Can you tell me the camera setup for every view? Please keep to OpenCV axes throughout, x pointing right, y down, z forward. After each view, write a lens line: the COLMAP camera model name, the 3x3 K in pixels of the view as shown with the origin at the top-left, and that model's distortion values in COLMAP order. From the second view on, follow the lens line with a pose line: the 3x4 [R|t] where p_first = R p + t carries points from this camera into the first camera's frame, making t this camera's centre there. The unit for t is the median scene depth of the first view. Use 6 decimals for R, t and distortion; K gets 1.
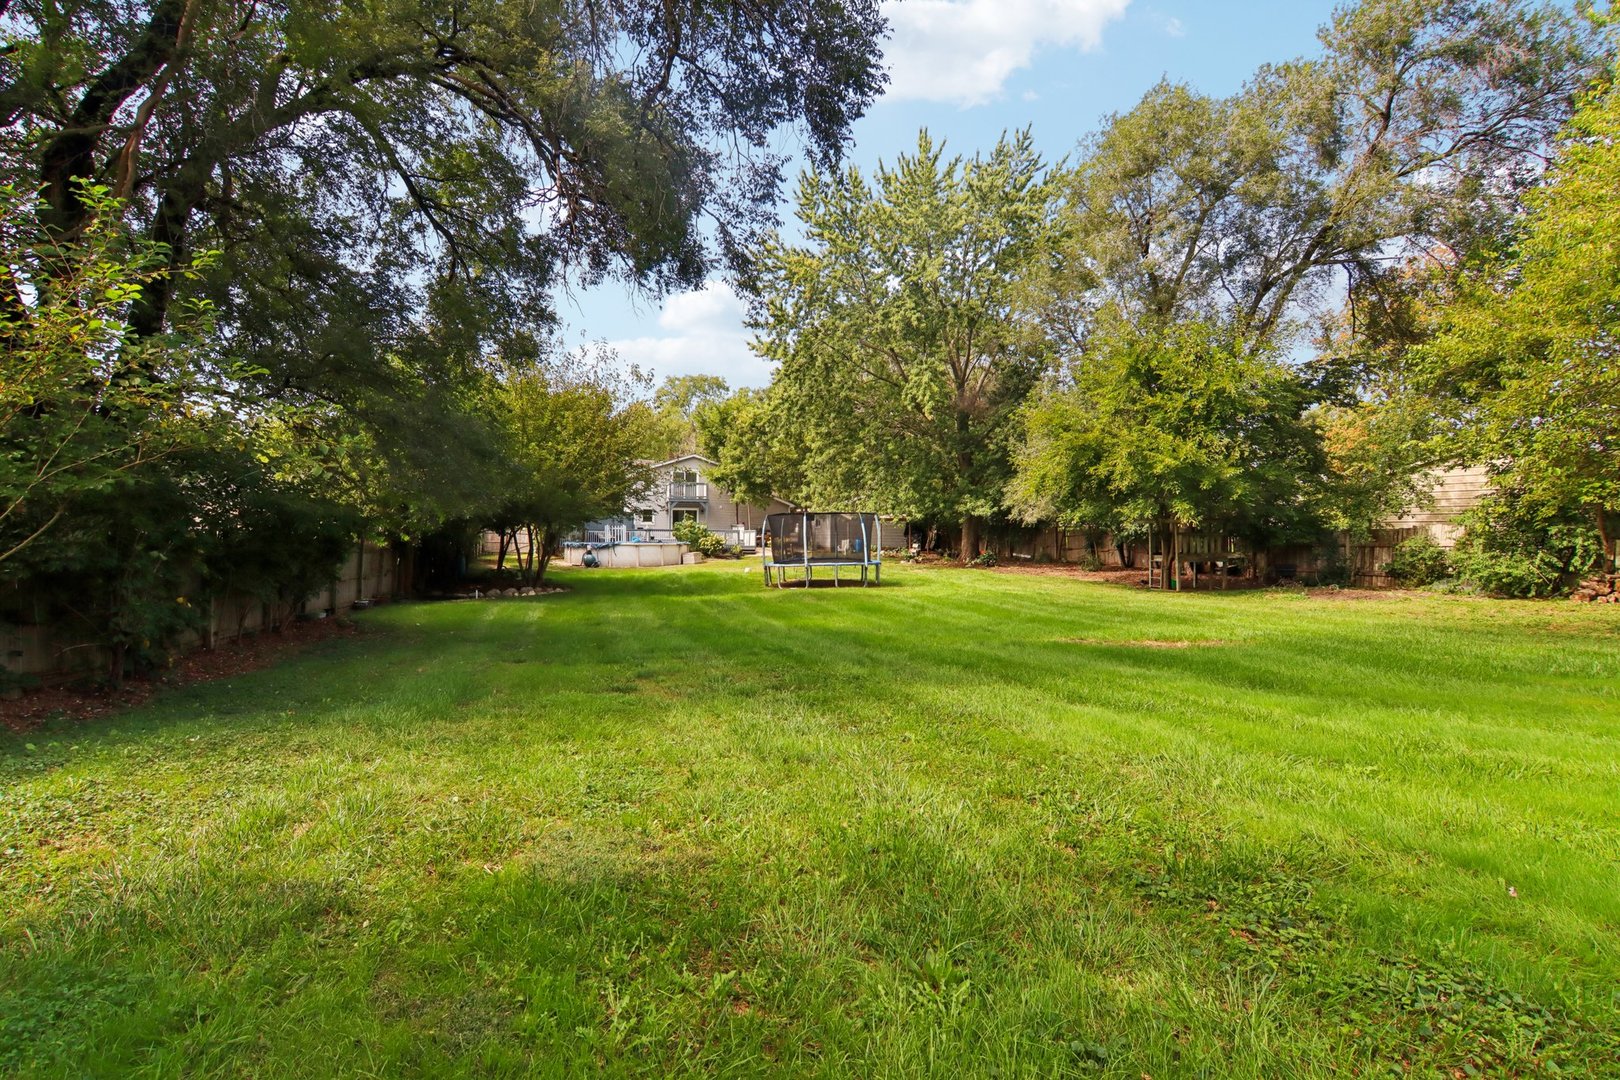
lens RADIAL K [[833.9, 0, 809.1], [0, 833.9, 541.5], [0, 0, 1]] dist [-0.003159, -0.009688]
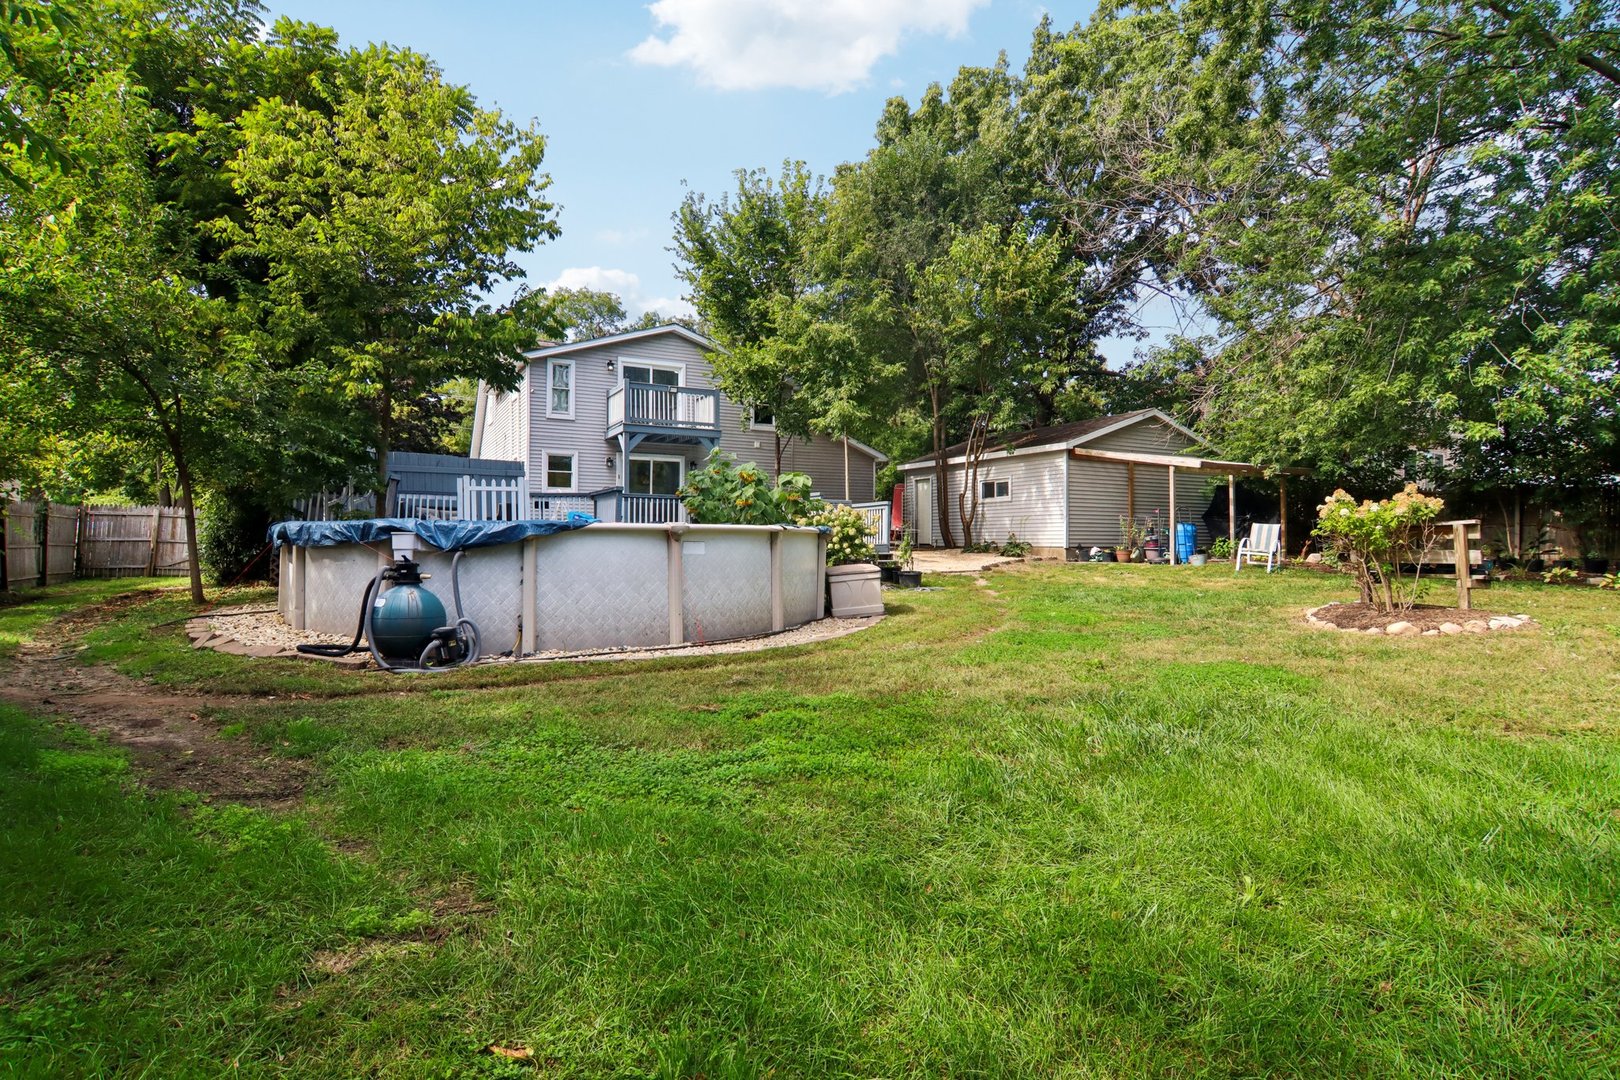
lens RADIAL K [[833.9, 0, 811.6], [0, 833.9, 538.3], [0, 0, 1]] dist [-0.003159, -0.009688]
pose [[0.980063, 0.005270, 0.198616, -0.204852], [-0.003709, 0.999959, -0.008231, 0.006467], [-0.198651, 0.007330, 0.980043, 0.773623]]
